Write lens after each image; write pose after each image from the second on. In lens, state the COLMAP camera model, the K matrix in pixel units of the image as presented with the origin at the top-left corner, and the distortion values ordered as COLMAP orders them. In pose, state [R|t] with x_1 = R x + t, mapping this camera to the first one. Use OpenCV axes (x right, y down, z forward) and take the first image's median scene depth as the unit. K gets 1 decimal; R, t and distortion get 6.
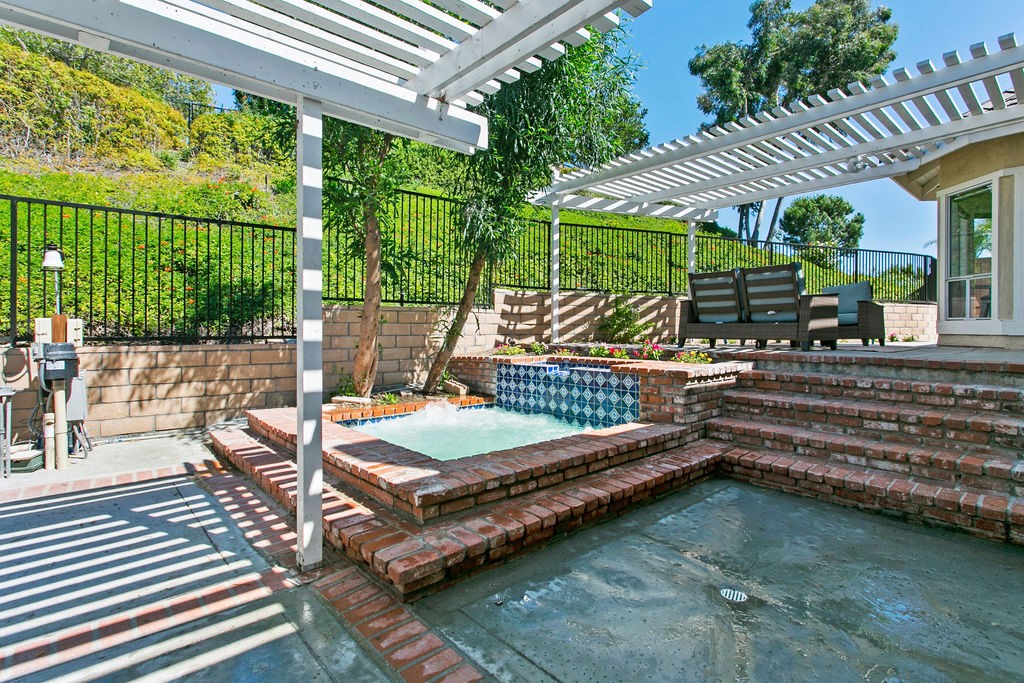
lens RADIAL K [[500.1, 0, 509.4], [0, 500.1, 332.0], [0, 0, 1]] dist [0.001542, 0.000283]
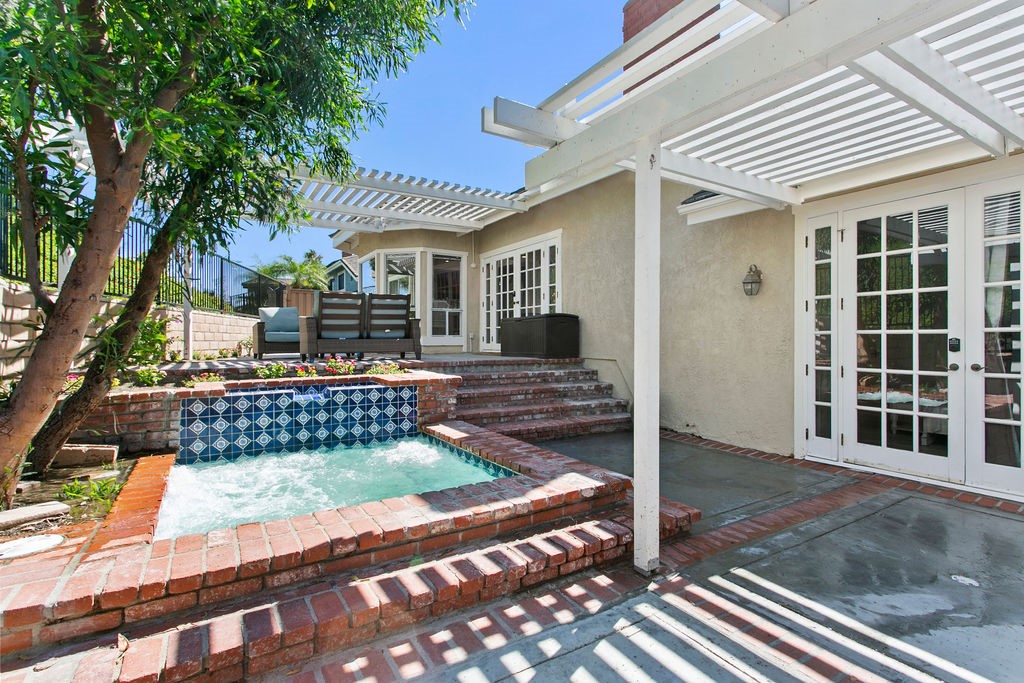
lens RADIAL K [[484.0, 0, 512.0], [0, 484.0, 341.5], [0, 0, 1]] dist [0.001851, 0.000146]
pose [[0.170303, -0.008436, 0.985356, -0.996199], [0.010203, 0.999925, 0.006798, -0.026378], [-0.985339, 0.008896, 0.170376, 0.744096]]
